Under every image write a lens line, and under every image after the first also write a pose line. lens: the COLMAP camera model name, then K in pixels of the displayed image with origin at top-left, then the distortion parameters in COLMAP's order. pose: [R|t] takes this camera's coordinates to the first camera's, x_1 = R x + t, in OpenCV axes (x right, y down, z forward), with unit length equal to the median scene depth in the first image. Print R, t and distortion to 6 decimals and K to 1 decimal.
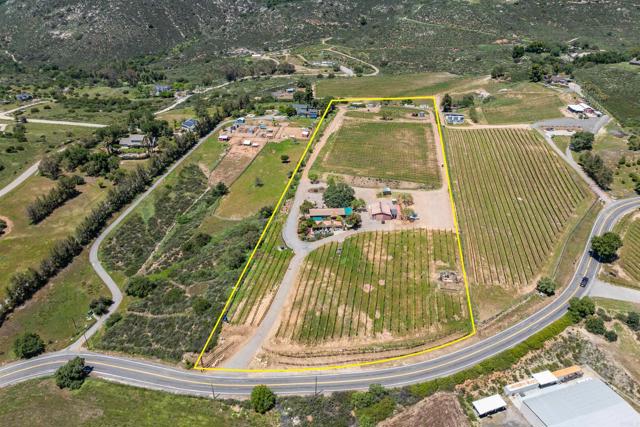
lens RADIAL K [[447.2, 0, 328.8], [0, 447.2, 214.9], [0, 0, 1]] dist [-0.022038, 0.003243]
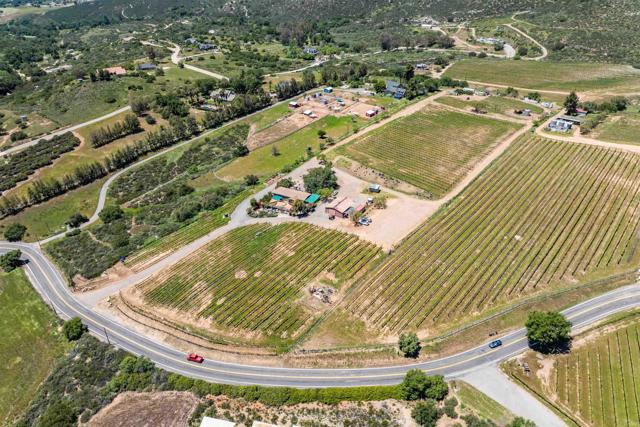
lens RADIAL K [[457.5, 0, 320.0], [0, 457.5, 213.5], [0, 0, 1]] dist [-0.027234, 0.004486]
pose [[0.851022, 0.255779, -0.458628, 0.415462], [-0.230232, 0.966680, 0.111908, -0.072552], [0.471970, 0.010354, 0.881554, 0.133160]]
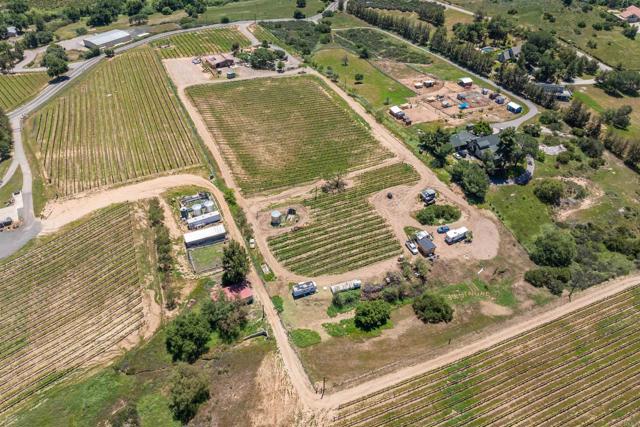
lens RADIAL K [[457.5, 0, 320.0], [0, 457.5, 213.5], [0, 0, 1]] dist [-0.027234, 0.004486]
pose [[-0.835938, 0.356464, -0.417302, 0.479046], [-0.253107, 0.424273, 0.869442, -0.840477], [0.486975, 0.832421, -0.264443, 1.507487]]
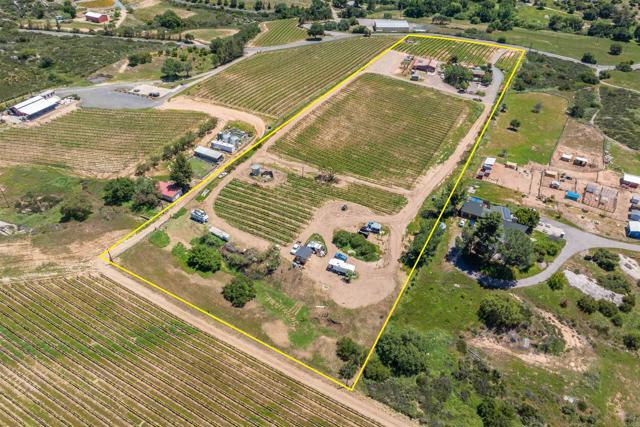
lens RADIAL K [[457.5, 0, 320.0], [0, 457.5, 213.5], [0, 0, 1]] dist [-0.027234, 0.004486]
pose [[-0.945450, -0.197838, 0.258812, -0.010707], [0.156178, 0.421949, 0.893066, -0.879858], [-0.285888, 0.884771, -0.368034, 1.612198]]
